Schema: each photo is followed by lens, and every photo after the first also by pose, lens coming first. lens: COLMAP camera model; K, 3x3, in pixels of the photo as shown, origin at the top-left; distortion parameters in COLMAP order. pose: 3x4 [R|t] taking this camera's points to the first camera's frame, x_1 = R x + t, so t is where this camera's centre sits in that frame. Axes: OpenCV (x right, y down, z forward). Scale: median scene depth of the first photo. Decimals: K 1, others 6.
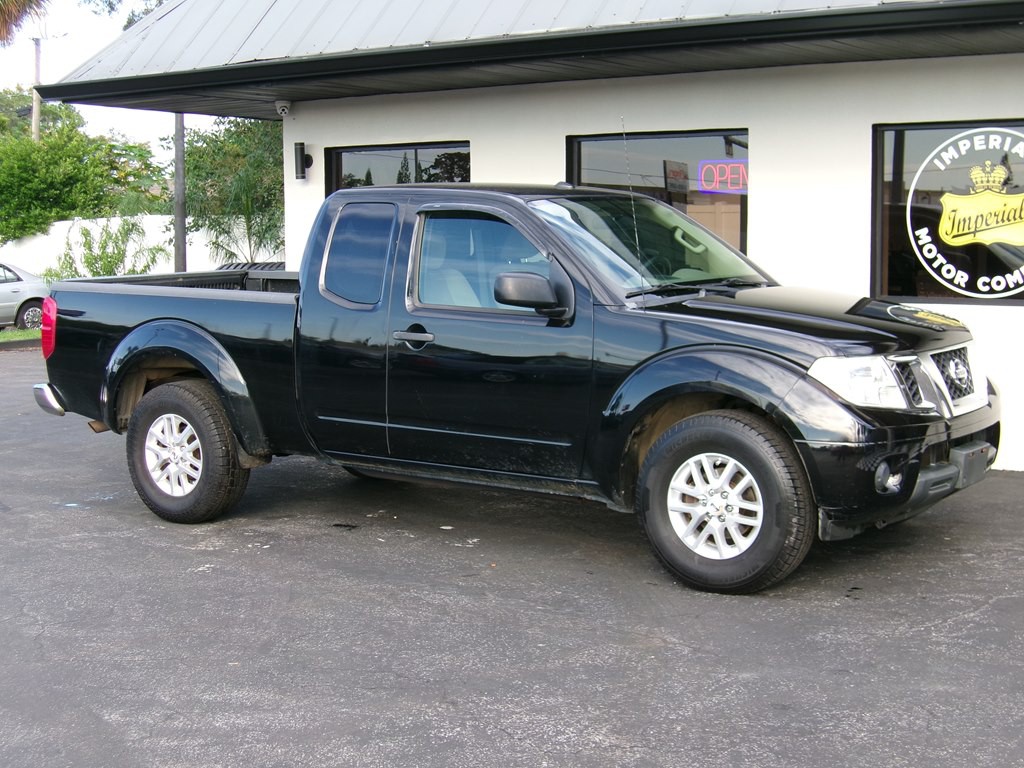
lens RADIAL K [[1584.9, 0, 512.0], [0, 1584.9, 384.0], [0, 0, 1]] dist [-0.077771, -0.160102]
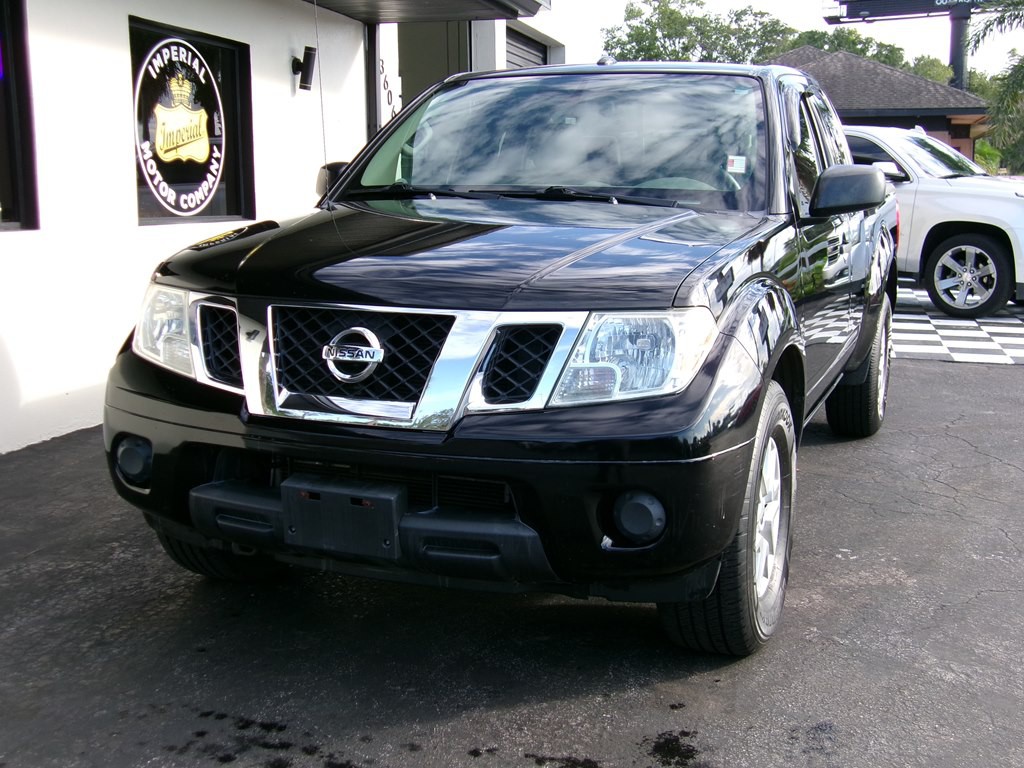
lens RADIAL K [[1264.6, 0, 515.7], [0, 1264.6, 375.5], [0, 0, 1]] dist [-0.009586, 0.028303]
pose [[-0.345627, -0.126615, 0.929790, -0.582187], [0.094571, 0.981110, 0.168758, -0.079962], [-0.933594, 0.146259, -0.327124, 1.220472]]
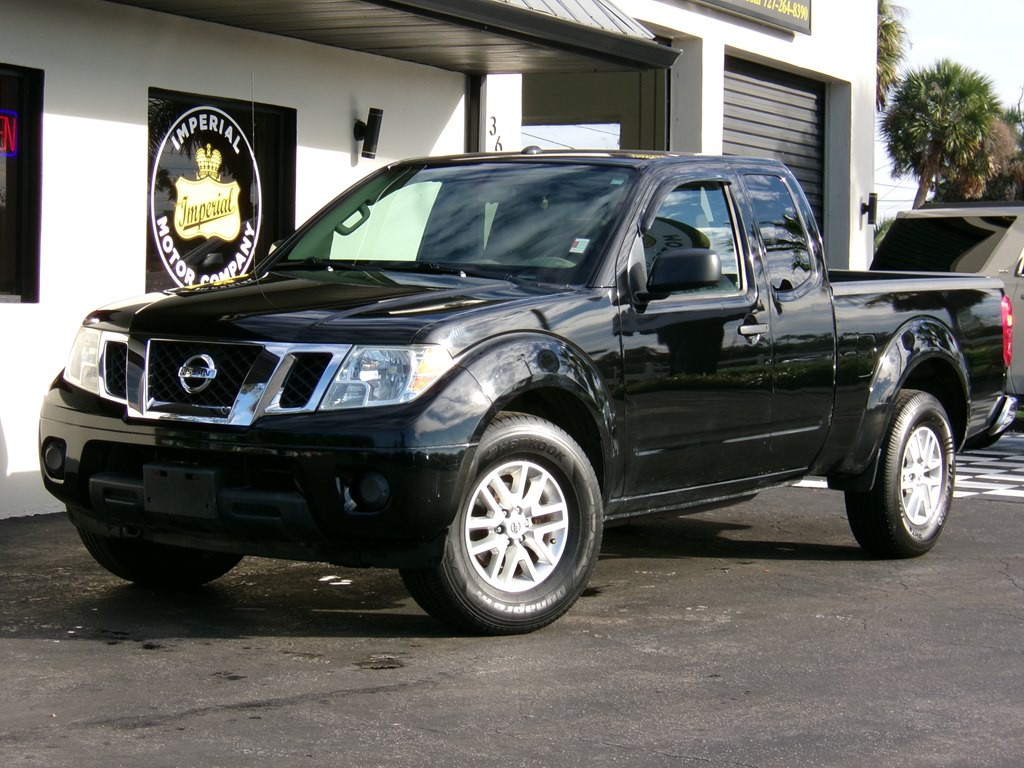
lens RADIAL K [[2465.6, 0, 512.0], [0, 2465.6, 384.0], [0, 0, 1]] dist [-0.127962, -0.340964]
pose [[-0.136467, -0.026015, 0.990303, -1.222431], [0.075701, 0.996458, 0.036609, -0.050829], [-0.987748, 0.079963, -0.134015, 1.151320]]
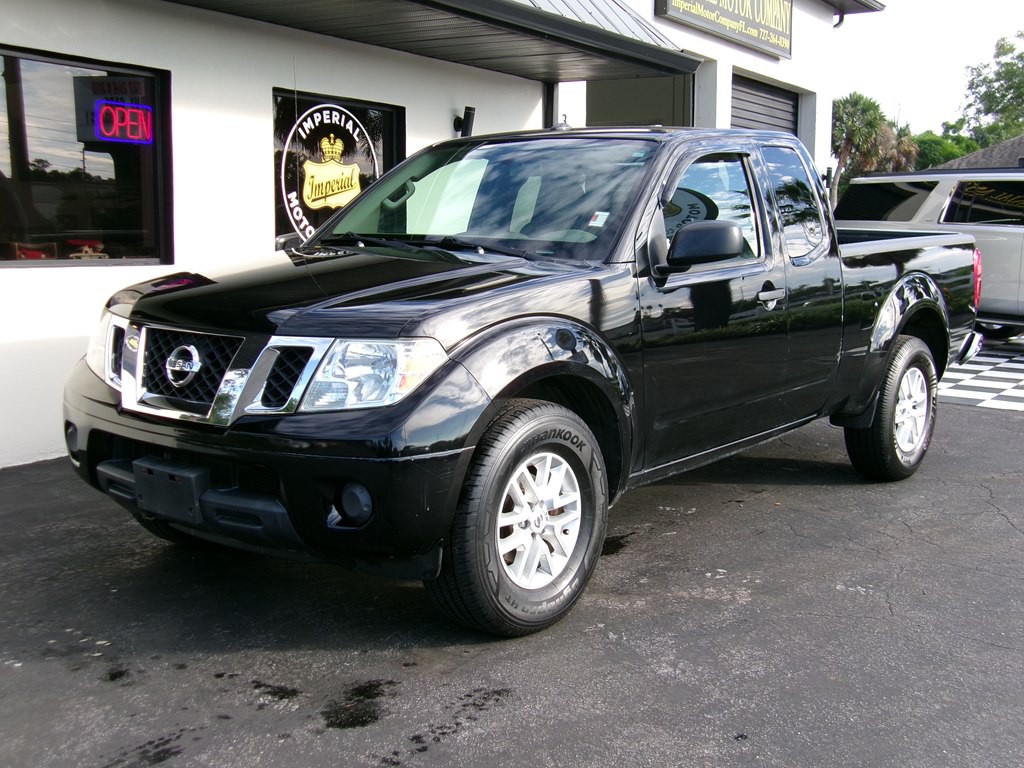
lens RADIAL K [[1260.7, 0, 515.1], [0, 1260.7, 385.3], [0, 0, 1]] dist [0.005515, -0.027048]
pose [[-0.060155, -0.113978, 0.991660, -0.705276], [0.087395, 0.989043, 0.118979, -0.066621], [-0.994356, 0.093823, -0.049534, 1.042620]]
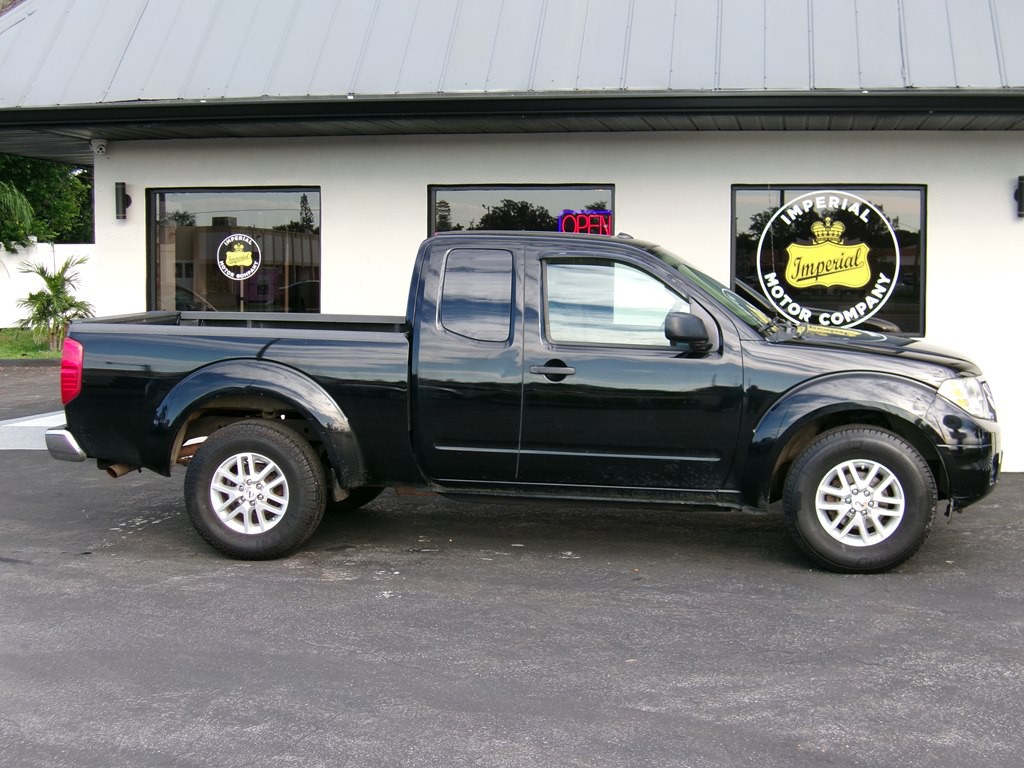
lens RADIAL K [[1588.3, 0, 511.8], [0, 1588.3, 386.7], [0, 0, 1]] dist [-0.102047, -0.046193]
pose [[0.902090, -0.024831, 0.430833, -0.499817], [0.033951, 0.999332, -0.013490, -0.004020], [-0.430210, 0.026796, 0.902331, 0.007853]]
